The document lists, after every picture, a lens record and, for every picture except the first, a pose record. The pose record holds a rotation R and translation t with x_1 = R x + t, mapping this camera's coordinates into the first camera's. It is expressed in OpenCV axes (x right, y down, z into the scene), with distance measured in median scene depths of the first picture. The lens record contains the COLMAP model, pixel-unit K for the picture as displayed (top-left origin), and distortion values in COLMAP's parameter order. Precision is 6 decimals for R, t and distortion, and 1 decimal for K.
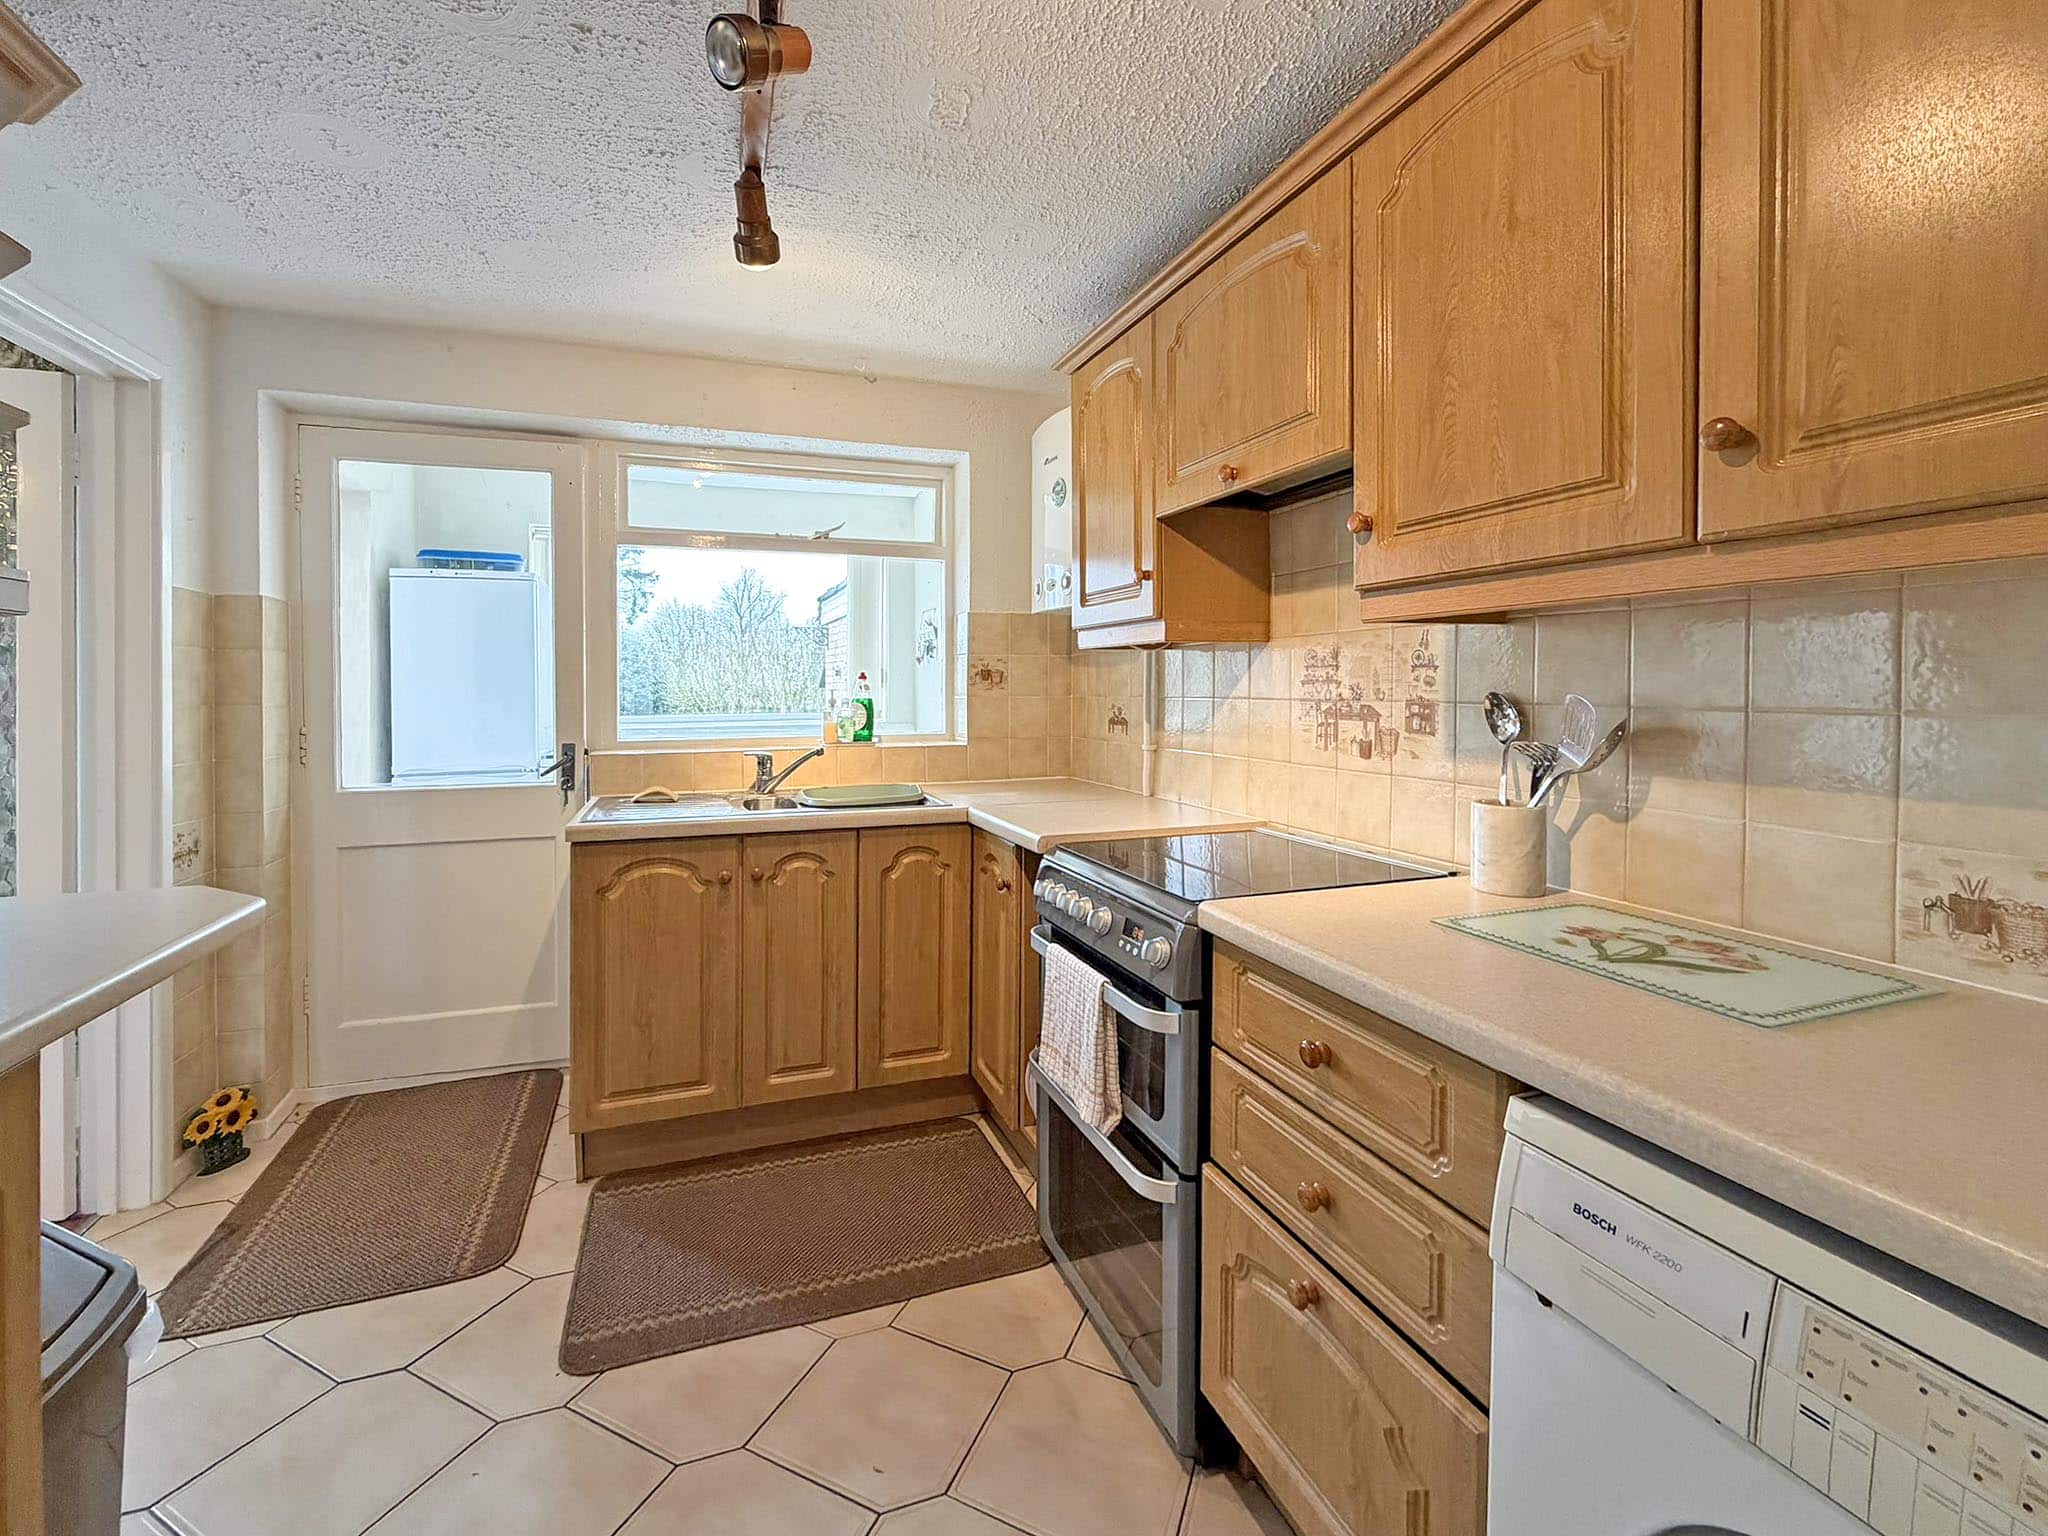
lens RADIAL K [[848.7, 0, 1019.4], [0, 848.7, 687.7], [0, 0, 1]] dist [-0.000164, -0.000001]
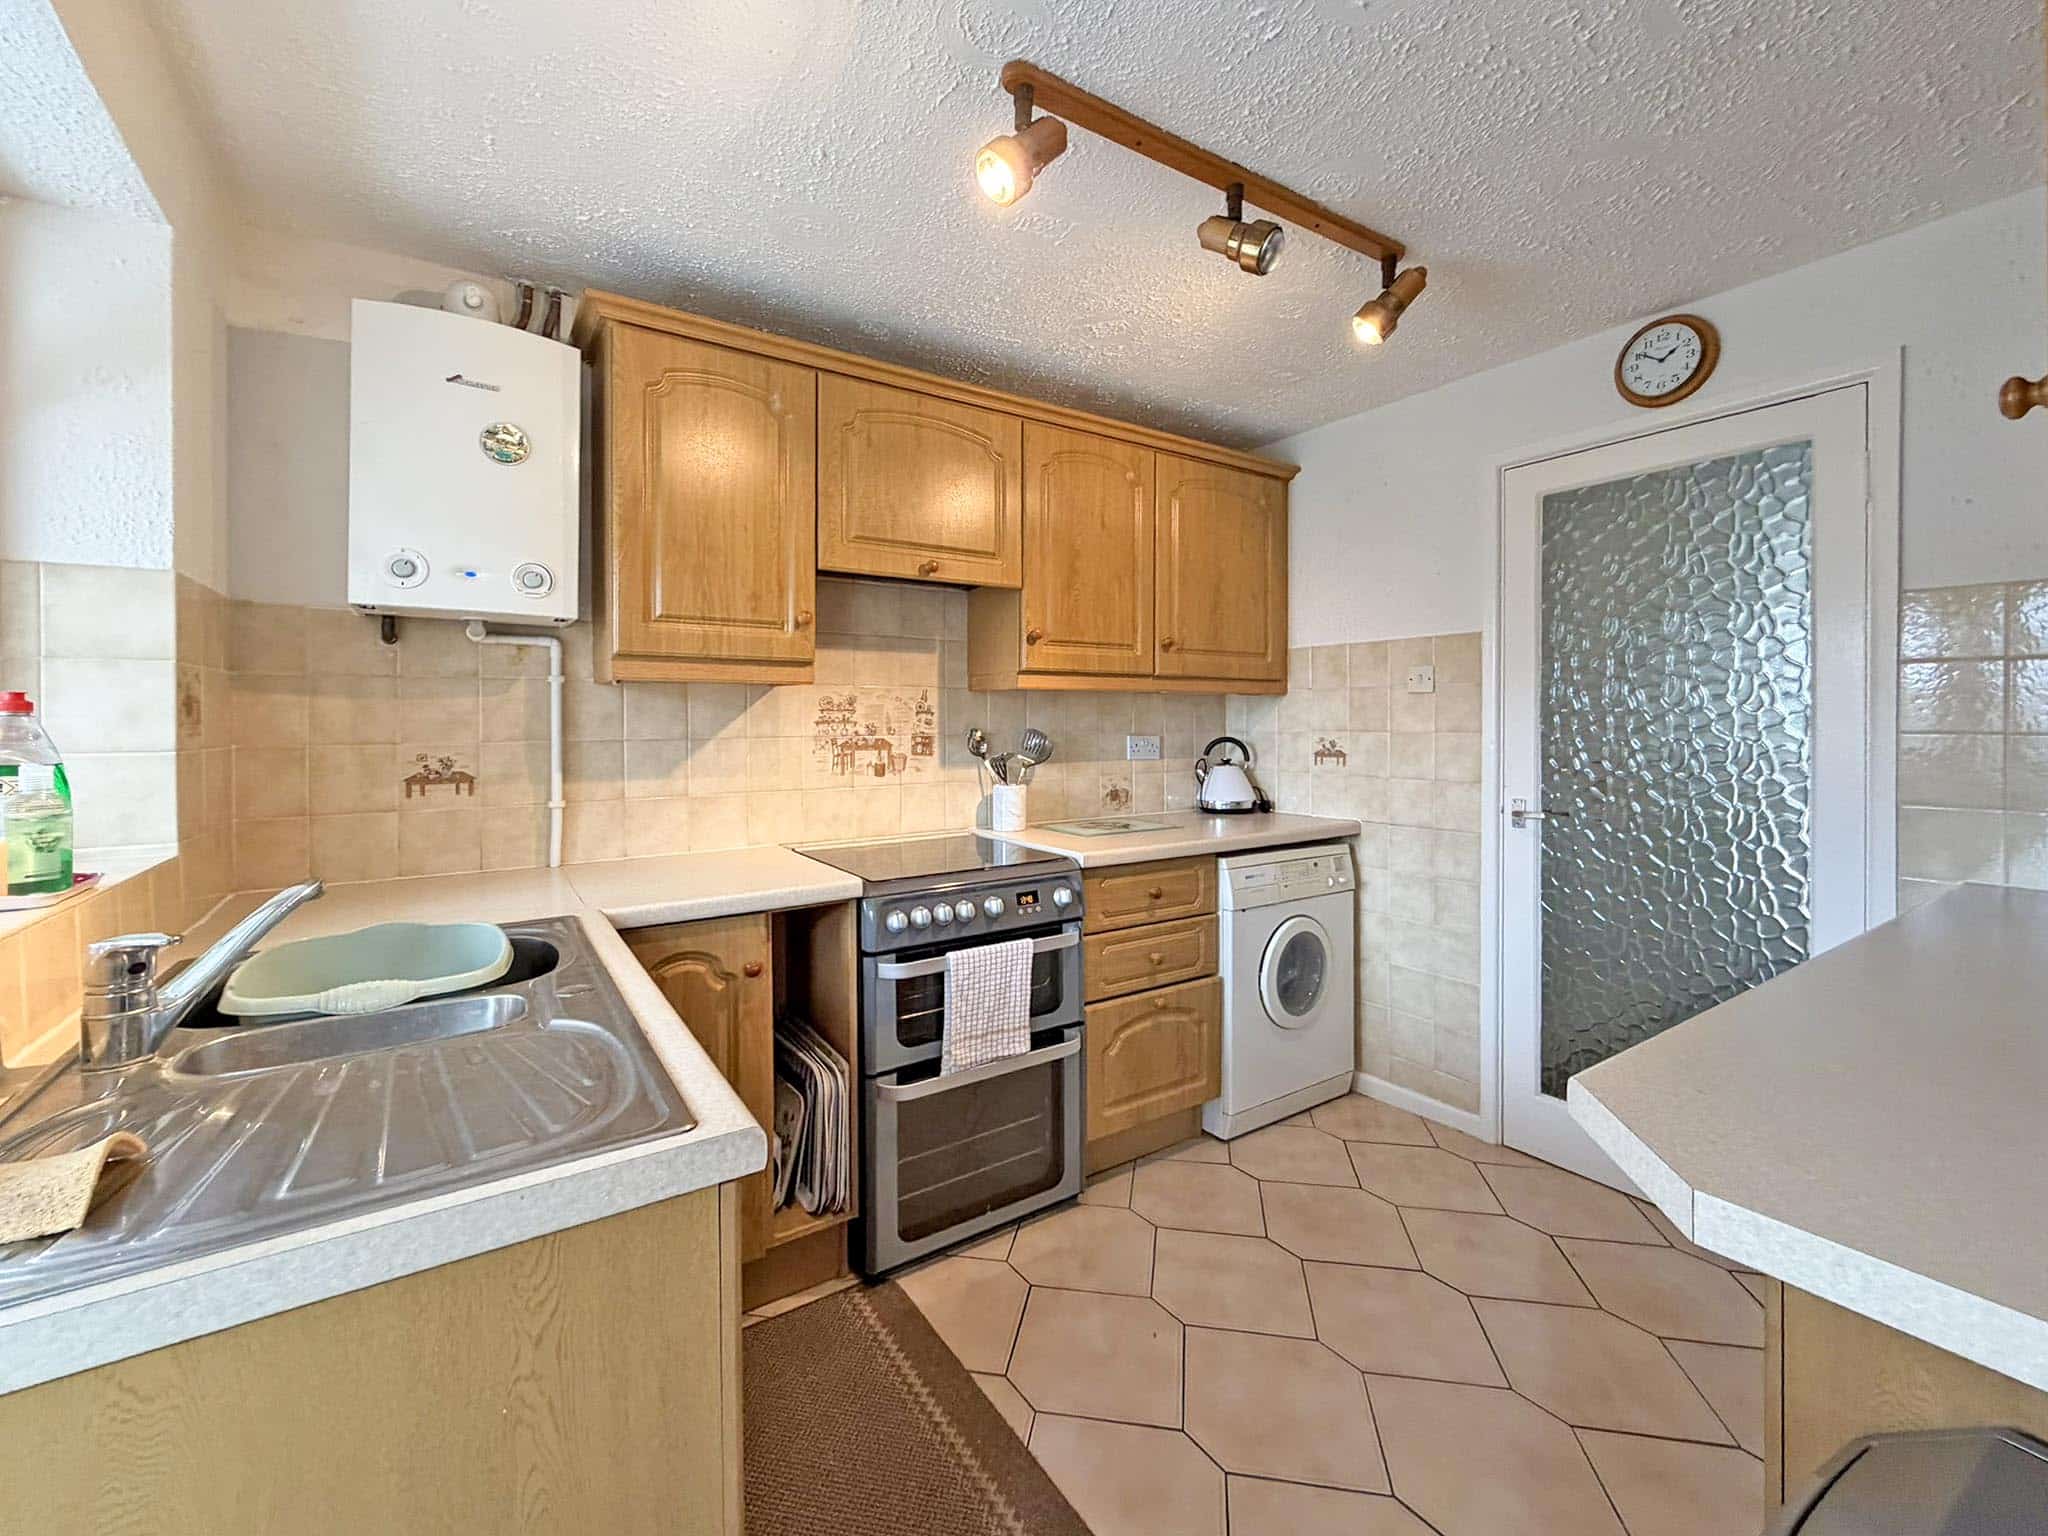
lens RADIAL K [[826.0, 0, 1024.1], [0, 826.0, 733.7], [0, 0, 1]] dist [0.000229, 0.000013]
pose [[-0.218138, -0.011231, 0.975853, -1.004518], [0.005062, 0.999907, 0.012639, -0.004326], [-0.975905, 0.007697, -0.218061, 1.084871]]
